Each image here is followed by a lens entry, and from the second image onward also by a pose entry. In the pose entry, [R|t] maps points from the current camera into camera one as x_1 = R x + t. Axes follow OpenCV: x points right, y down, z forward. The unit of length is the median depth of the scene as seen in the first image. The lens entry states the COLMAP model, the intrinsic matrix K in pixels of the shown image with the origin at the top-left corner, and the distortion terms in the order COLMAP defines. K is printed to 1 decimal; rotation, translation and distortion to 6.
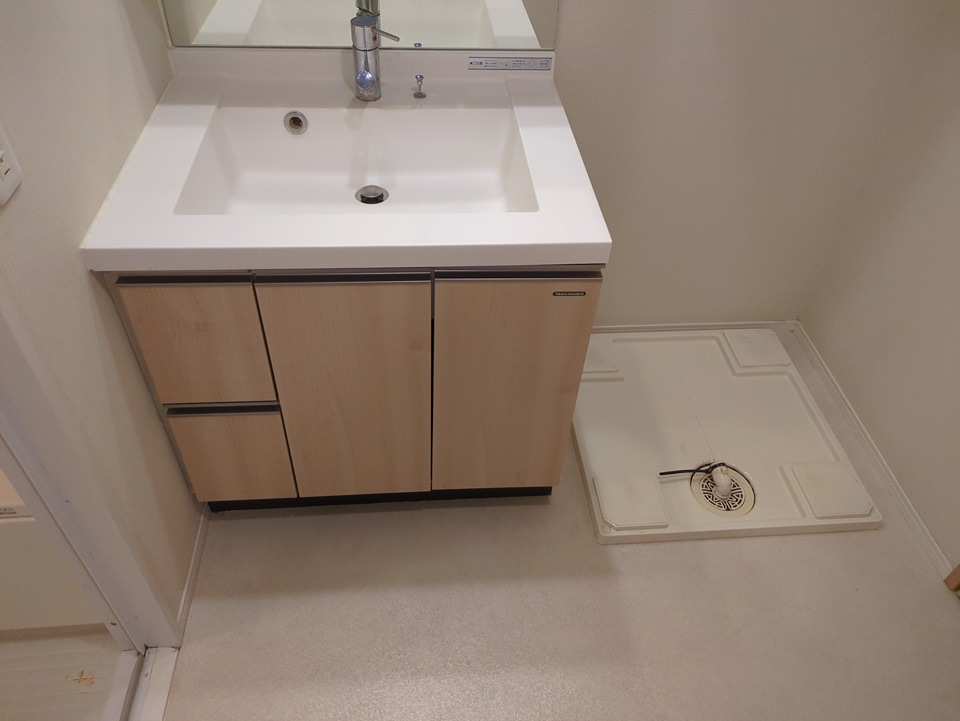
lens RADIAL K [[715.9, 0, 473.1], [0, 715.9, 344.6], [0, 0, 1]] dist [0.037056, -0.029021]
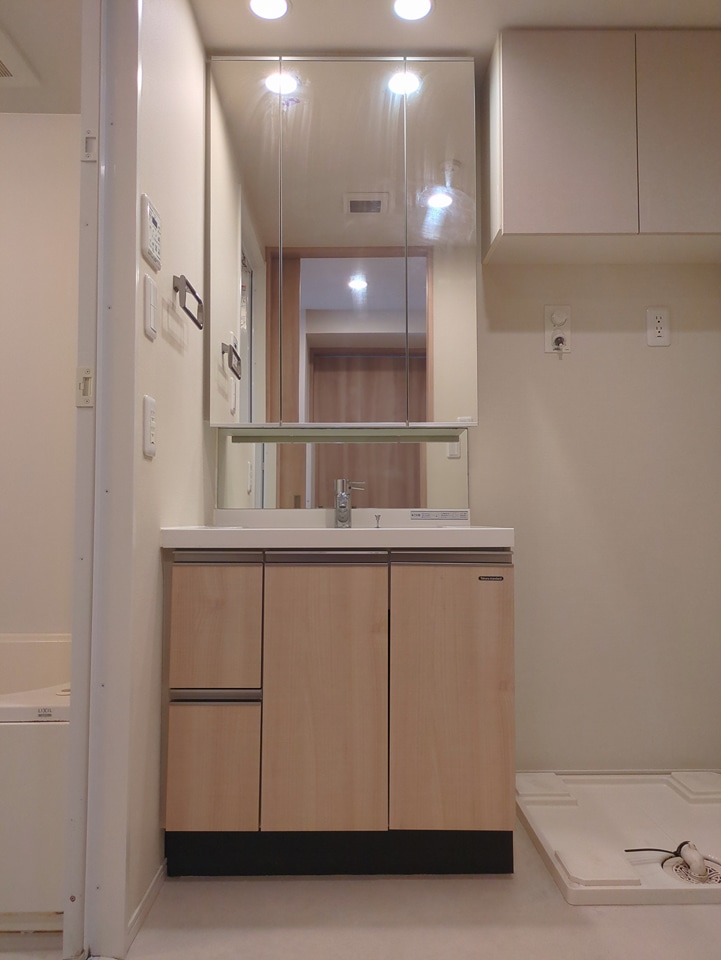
lens RADIAL K [[715.9, 0, 358.2], [0, 715.9, 479.7], [0, 0, 1]] dist [0.037056, -0.029021]
pose [[0.996896, -0.042362, -0.066364, -0.014811], [-0.018723, 0.691170, -0.722450, 0.697944], [0.076473, 0.721450, 0.688231, -0.070480]]
